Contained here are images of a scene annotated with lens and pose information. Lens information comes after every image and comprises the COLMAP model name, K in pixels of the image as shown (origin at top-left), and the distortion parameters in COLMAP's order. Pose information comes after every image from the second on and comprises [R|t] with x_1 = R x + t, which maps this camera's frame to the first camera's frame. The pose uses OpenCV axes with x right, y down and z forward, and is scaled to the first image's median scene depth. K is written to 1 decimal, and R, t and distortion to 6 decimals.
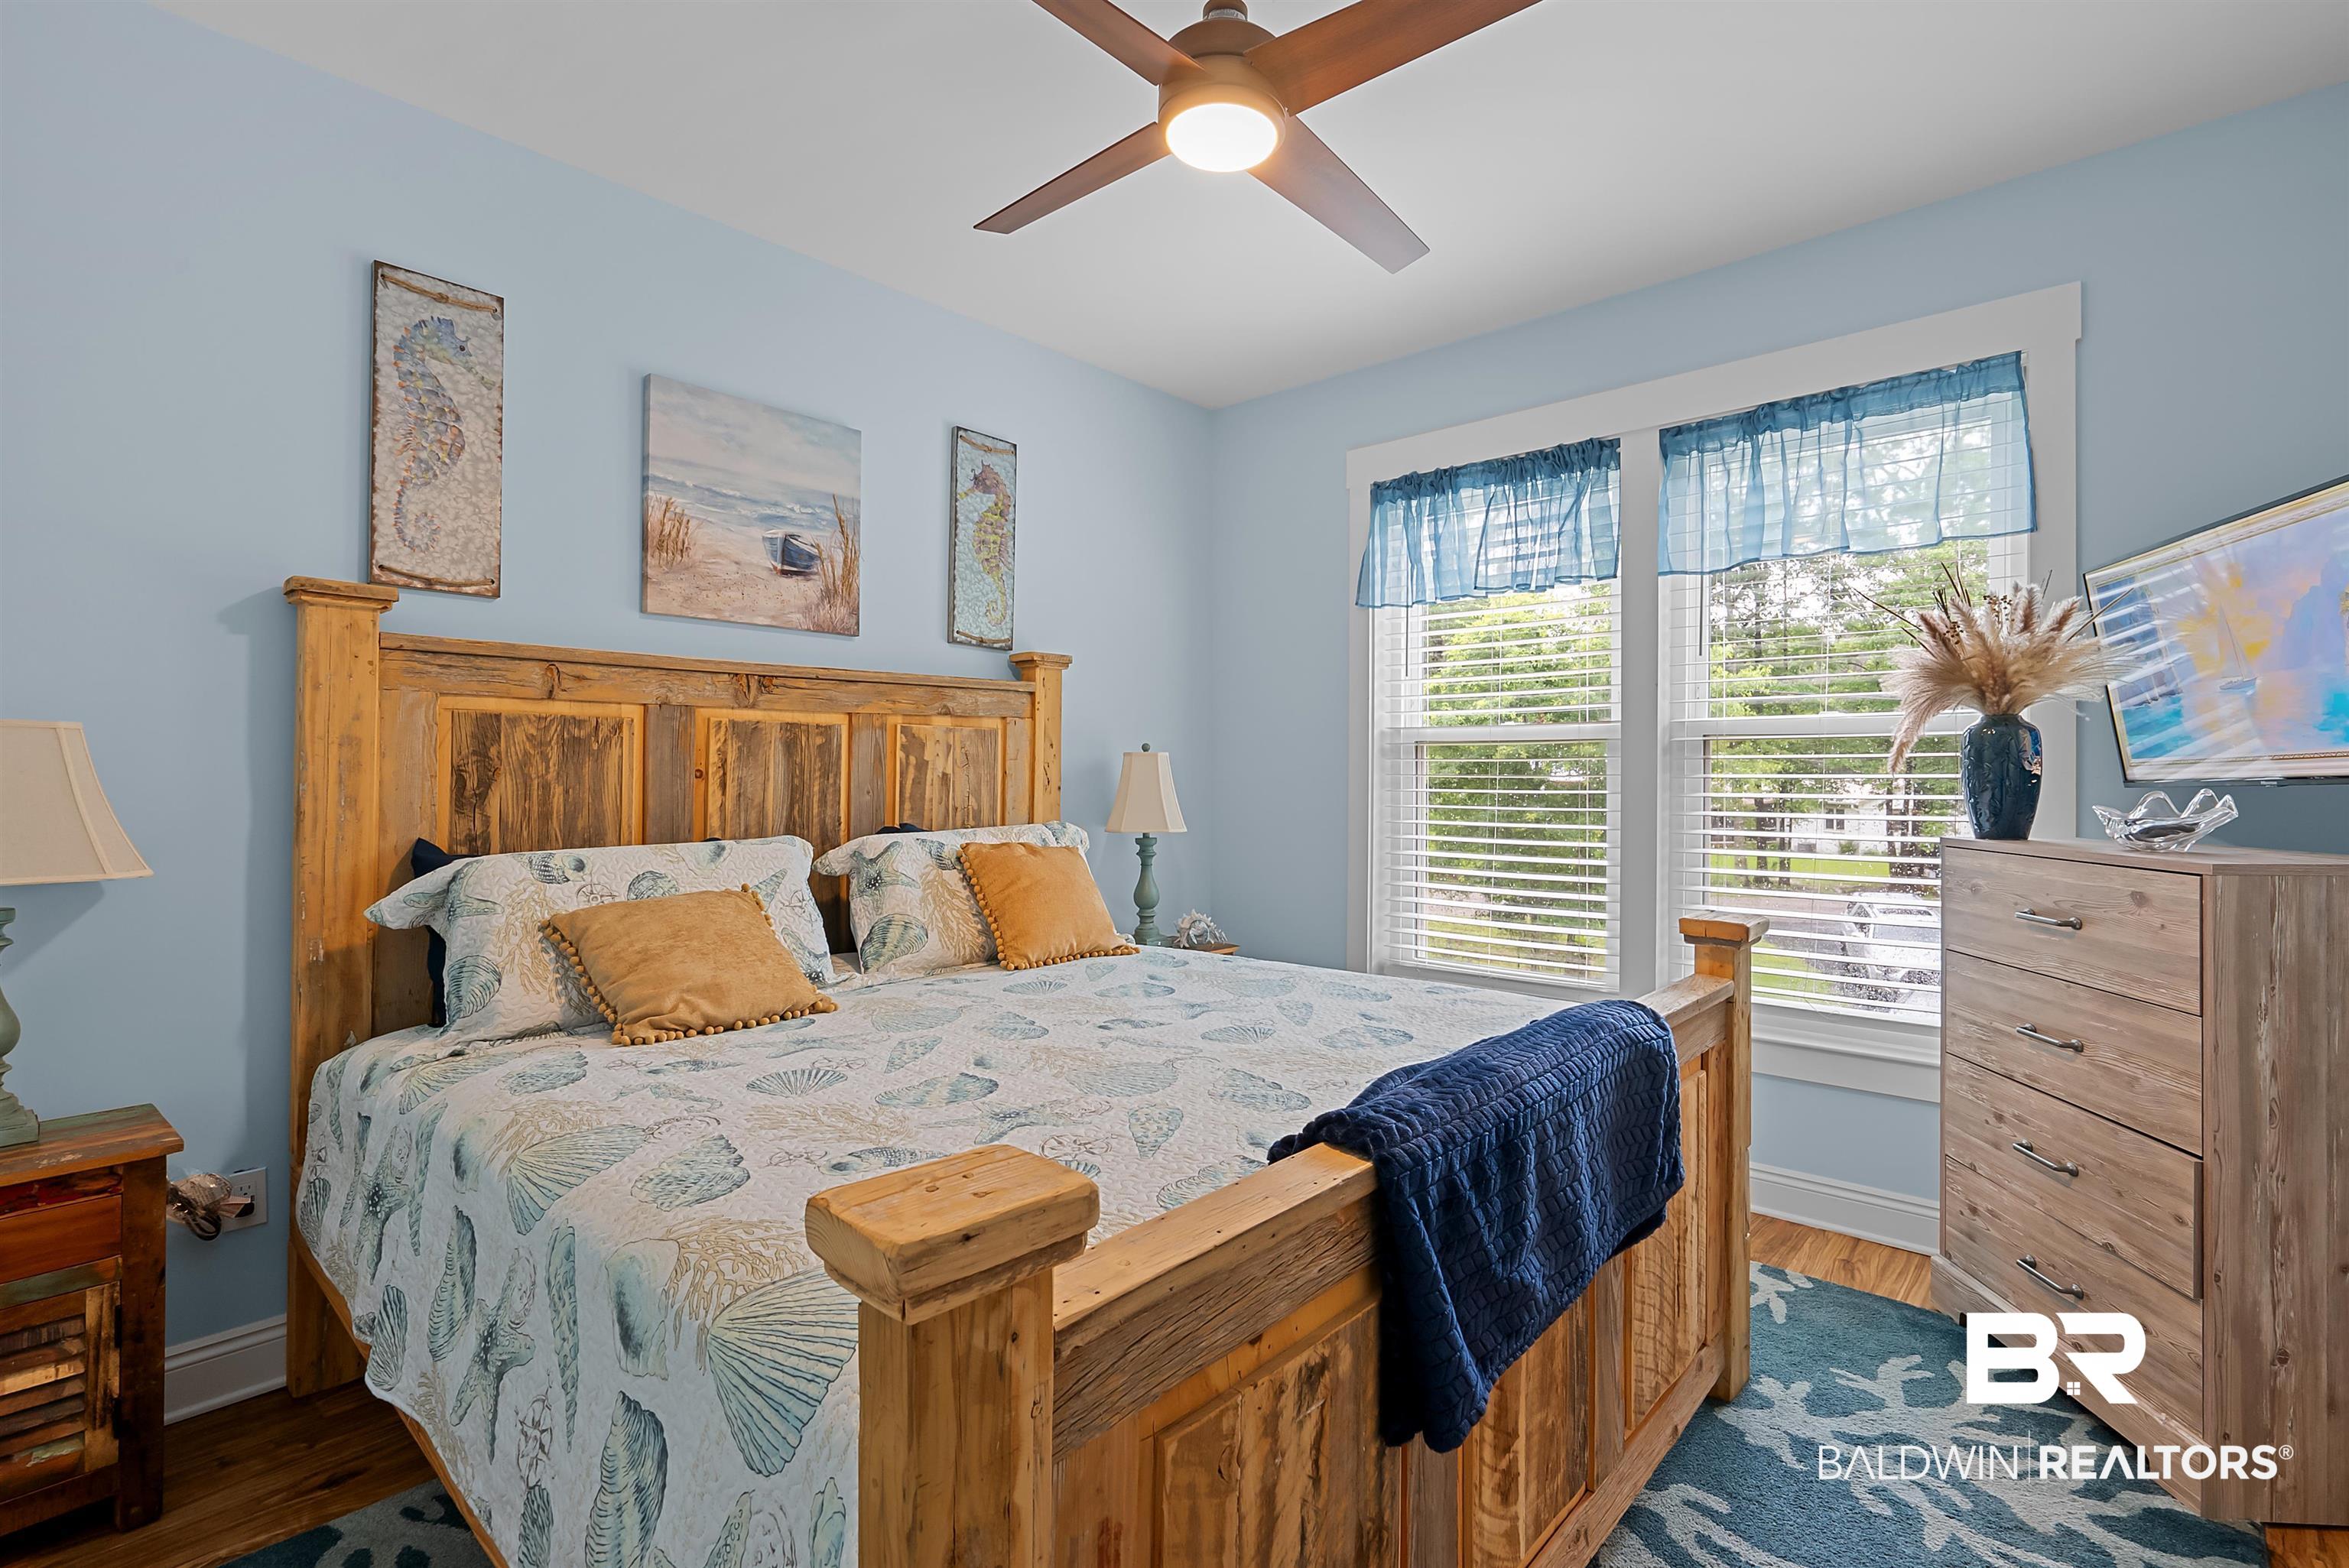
lens RADIAL K [[1073.2, 0, 1175.9], [0, 1073.2, 776.5], [0, 0, 1]] dist [-0.011265, 0.004738]
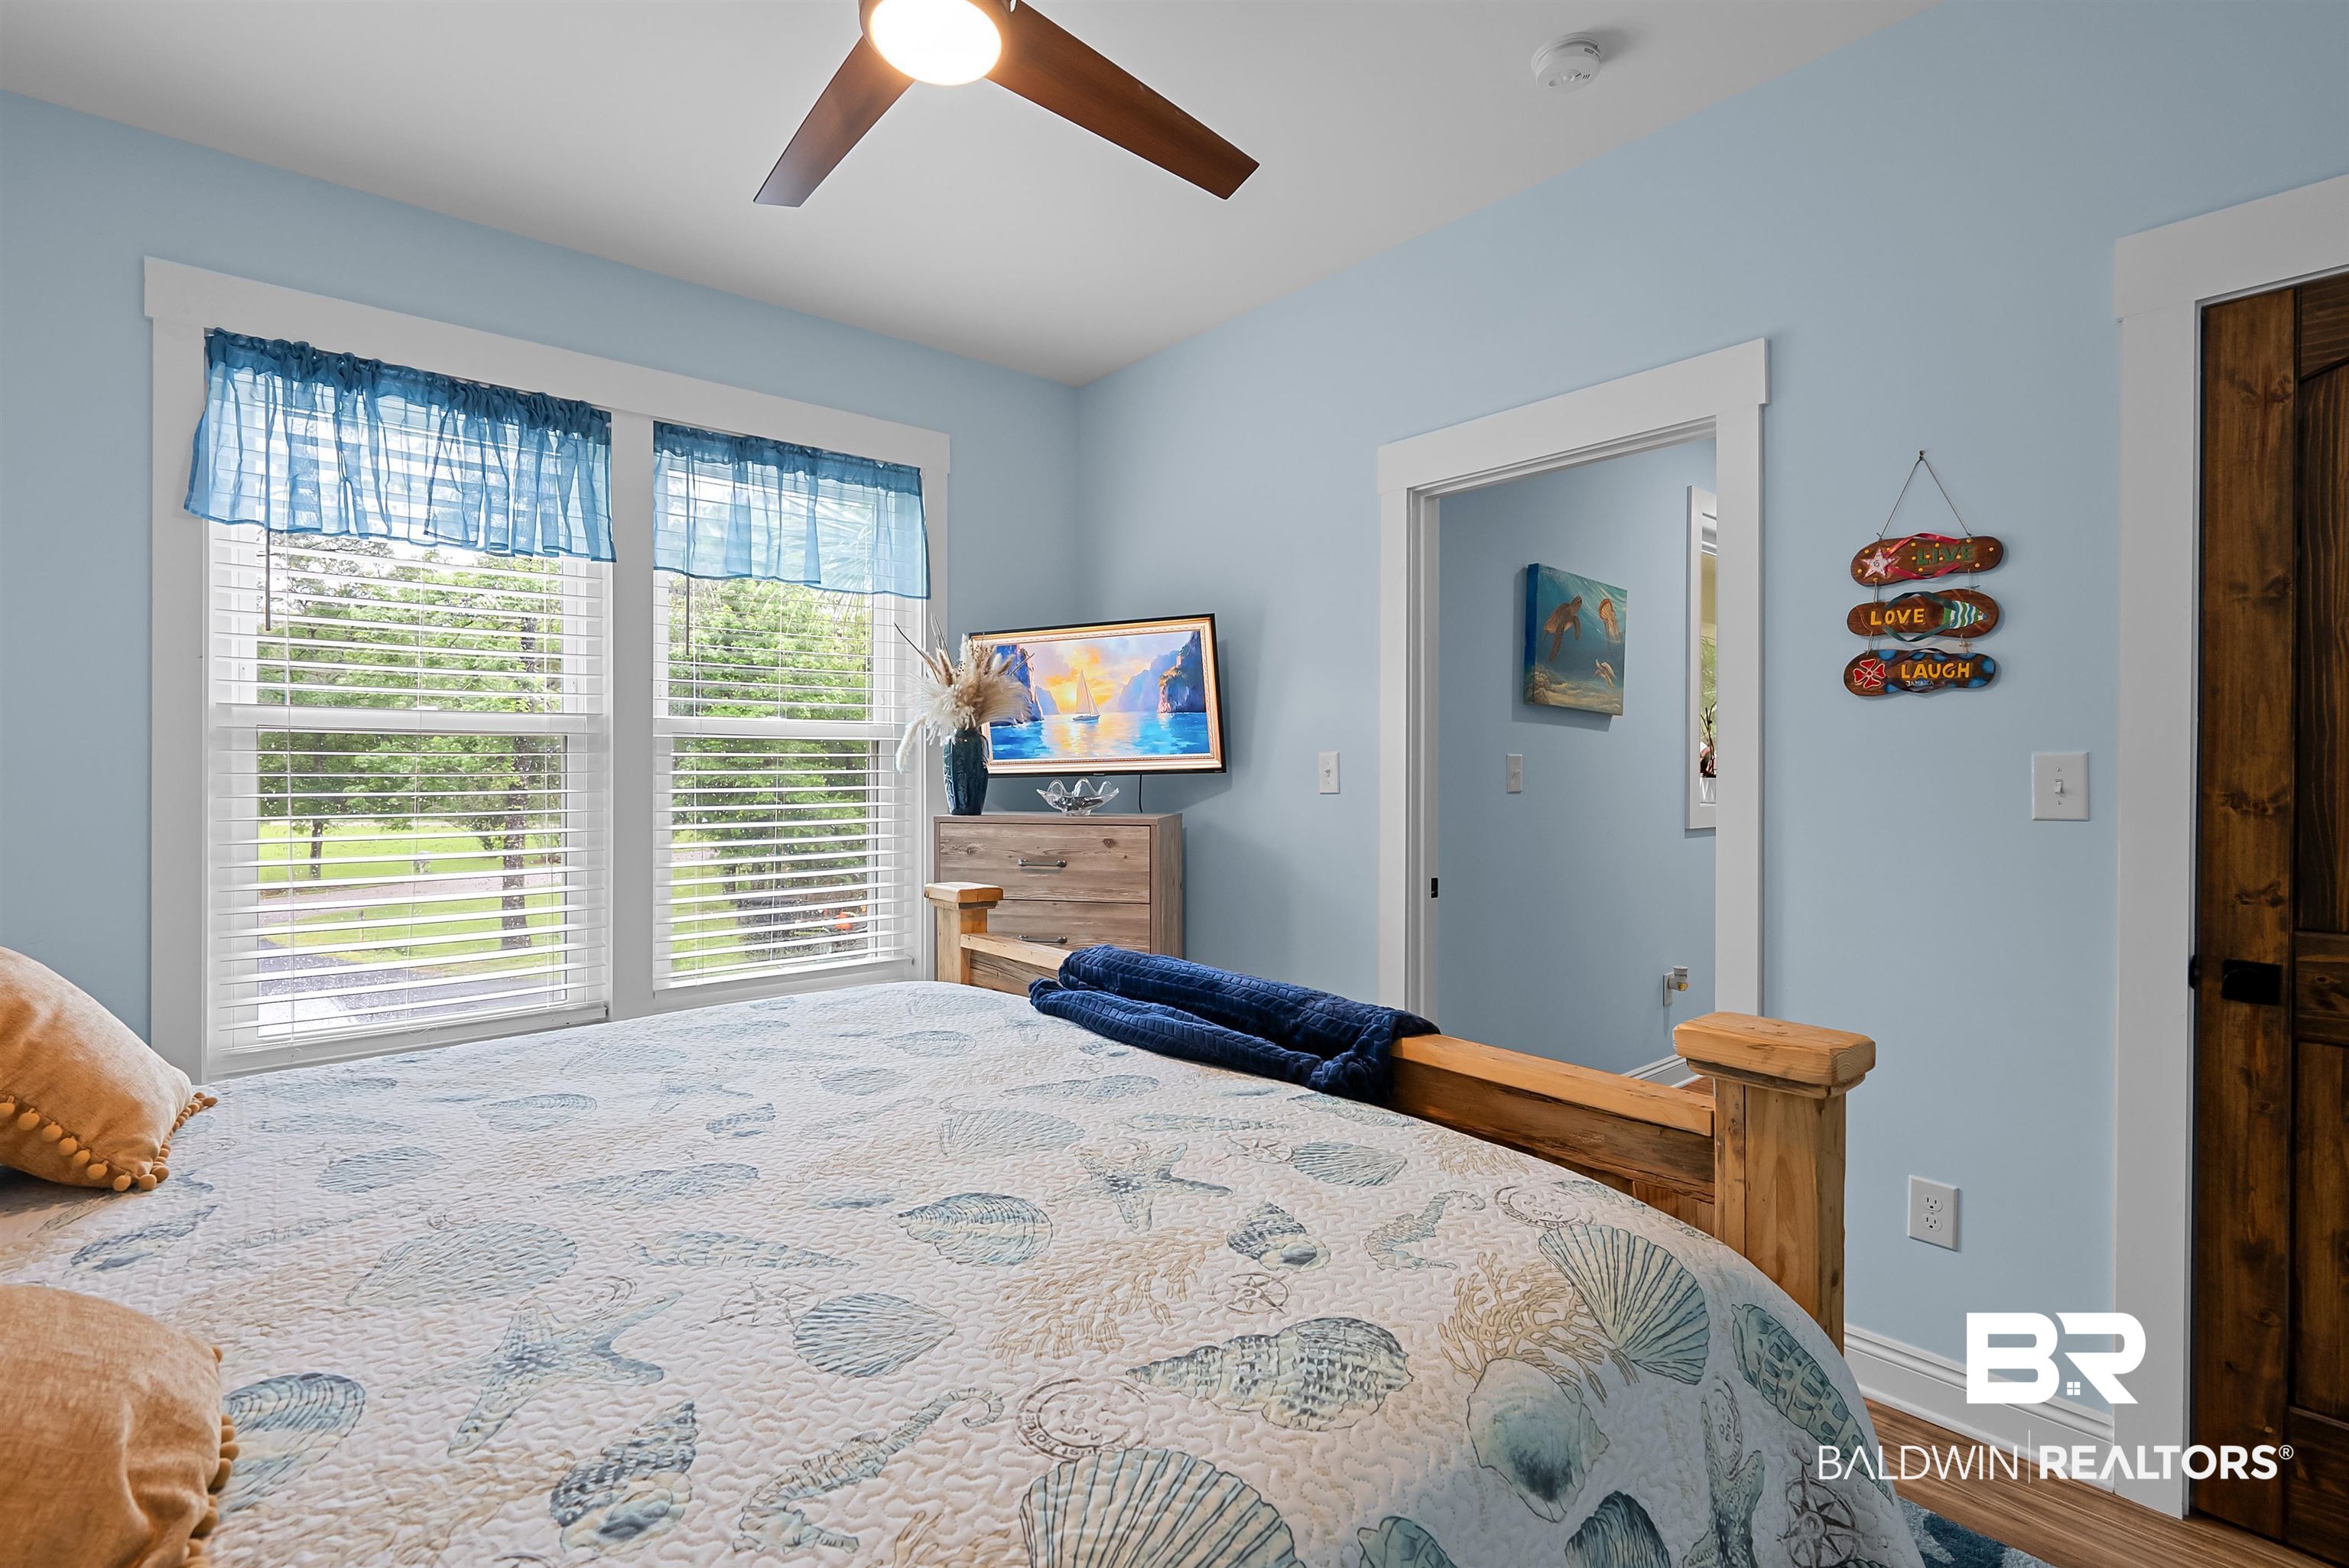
lens RADIAL K [[1073.2, 0, 1157.6], [0, 1073.2, 774.8], [0, 0, 1]] dist [-0.011265, 0.004738]
pose [[0.136675, -0.006773, 0.990593, -0.579825], [0.004249, 0.999971, 0.006251, -0.003410], [-0.990607, 0.003355, 0.136700, 0.511942]]
